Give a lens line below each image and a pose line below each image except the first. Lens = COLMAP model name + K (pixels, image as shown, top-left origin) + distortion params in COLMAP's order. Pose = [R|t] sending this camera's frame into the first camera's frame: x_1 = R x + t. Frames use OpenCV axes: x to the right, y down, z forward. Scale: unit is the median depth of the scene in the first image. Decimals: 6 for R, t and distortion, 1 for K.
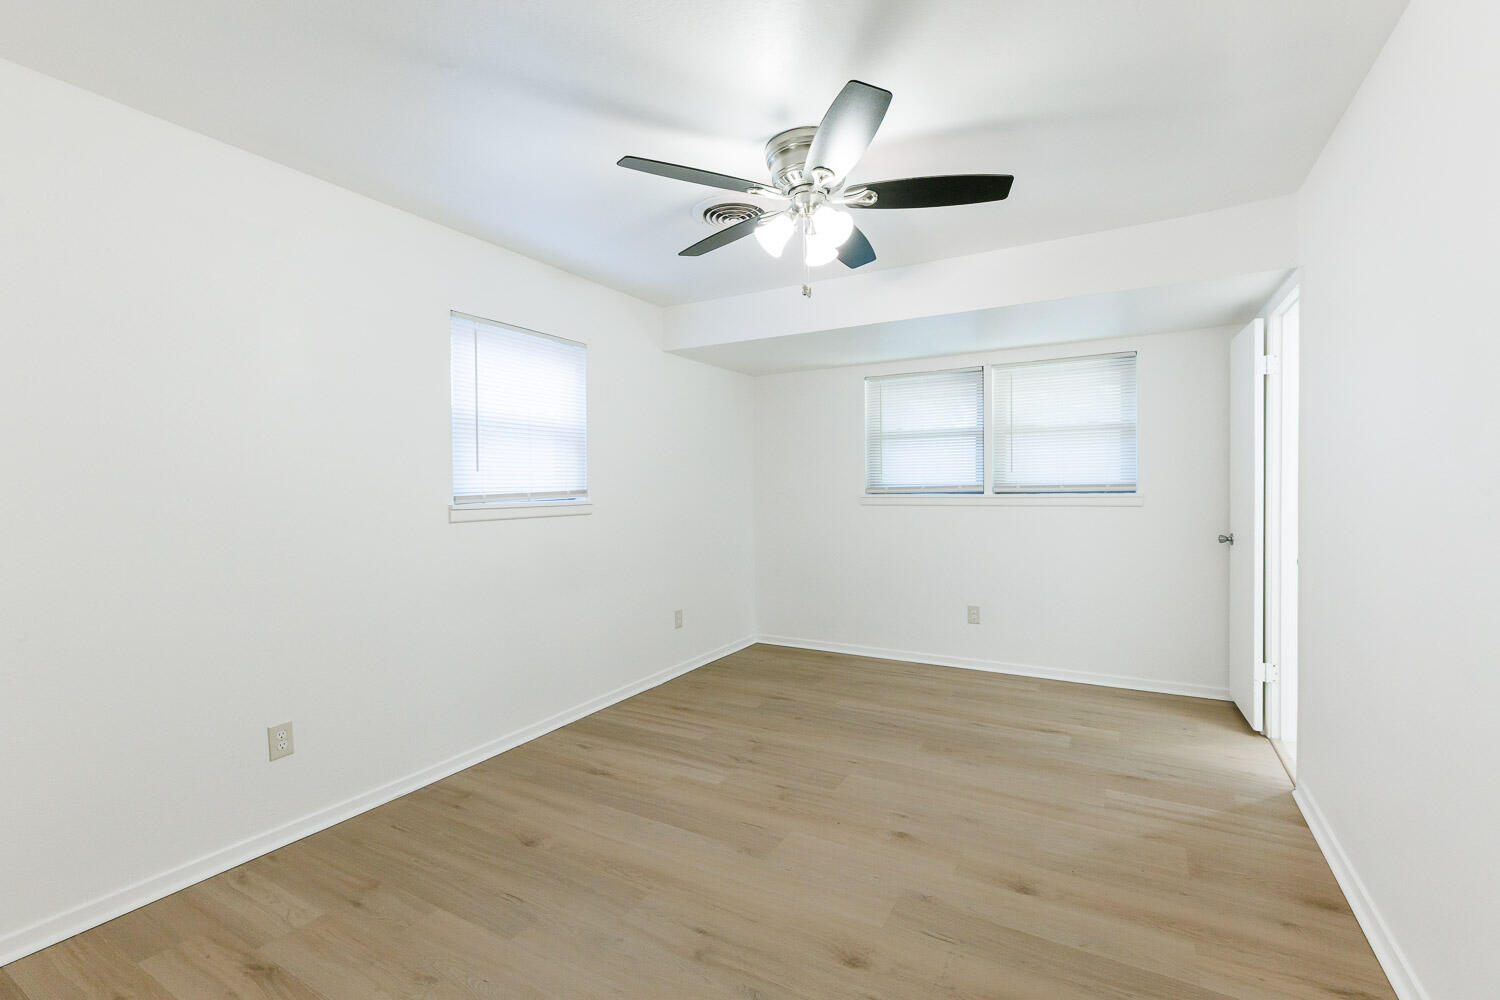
lens RADIAL K [[663.8, 0, 744.4], [0, 663.8, 495.9], [0, 0, 1]] dist [0.000347, 0.000199]
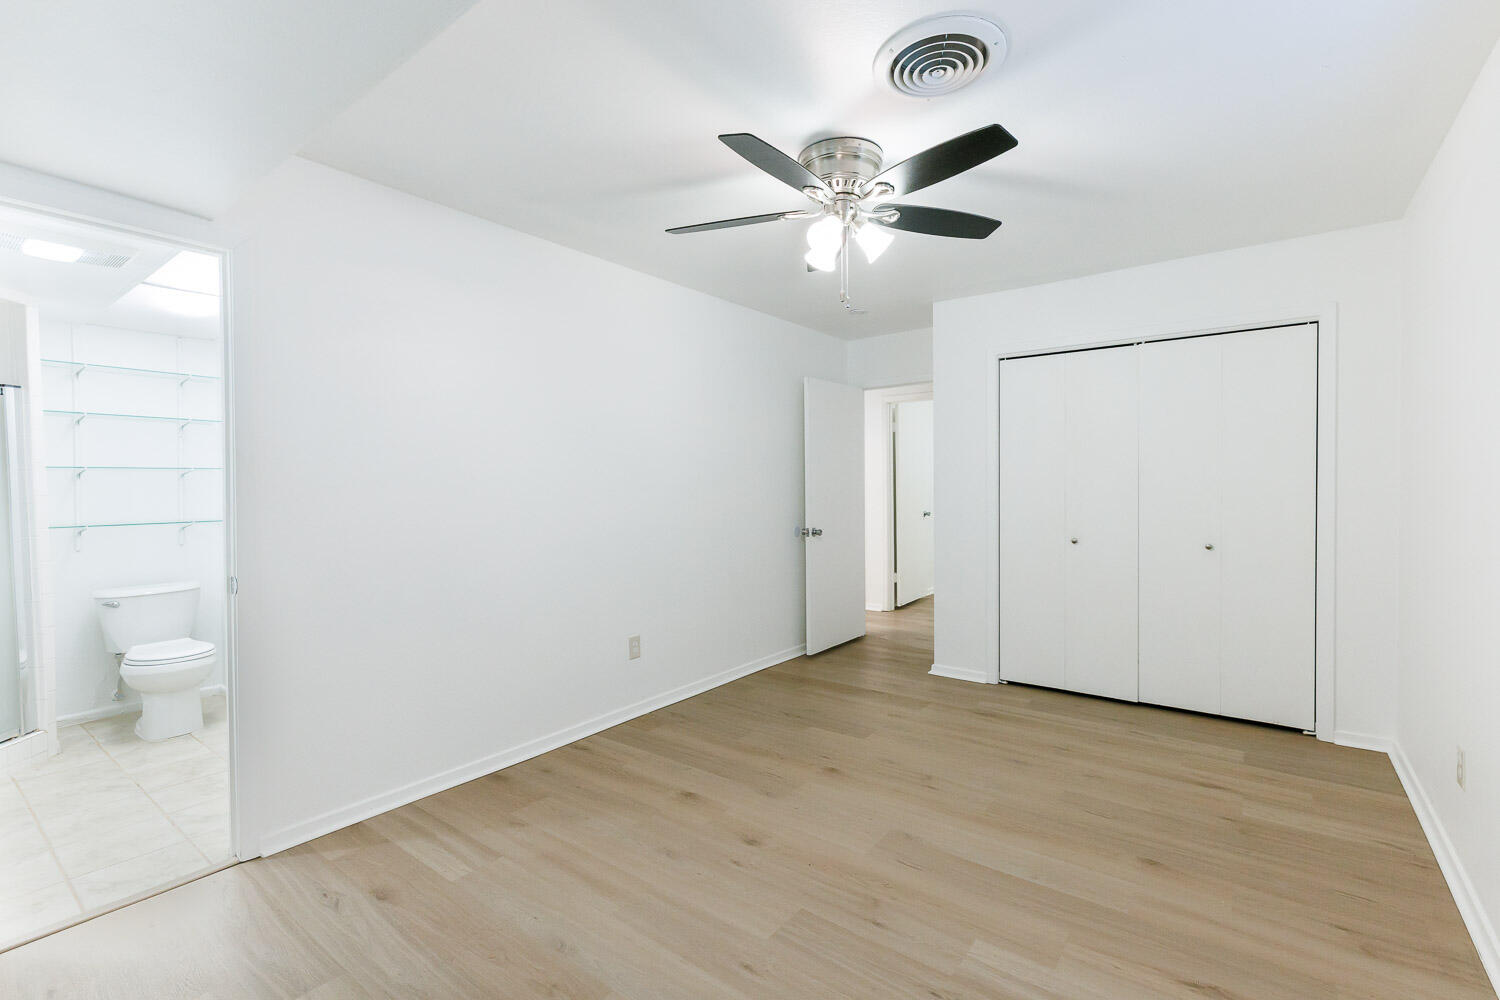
lens RADIAL K [[663.8, 0, 744.4], [0, 663.8, 495.9], [0, 0, 1]] dist [0.000347, 0.000199]
pose [[-0.990476, 0.013116, 0.137060, 0.106657], [0.016177, 0.999643, 0.021248, -0.021120], [-0.136732, 0.023263, -0.990335, 1.960418]]
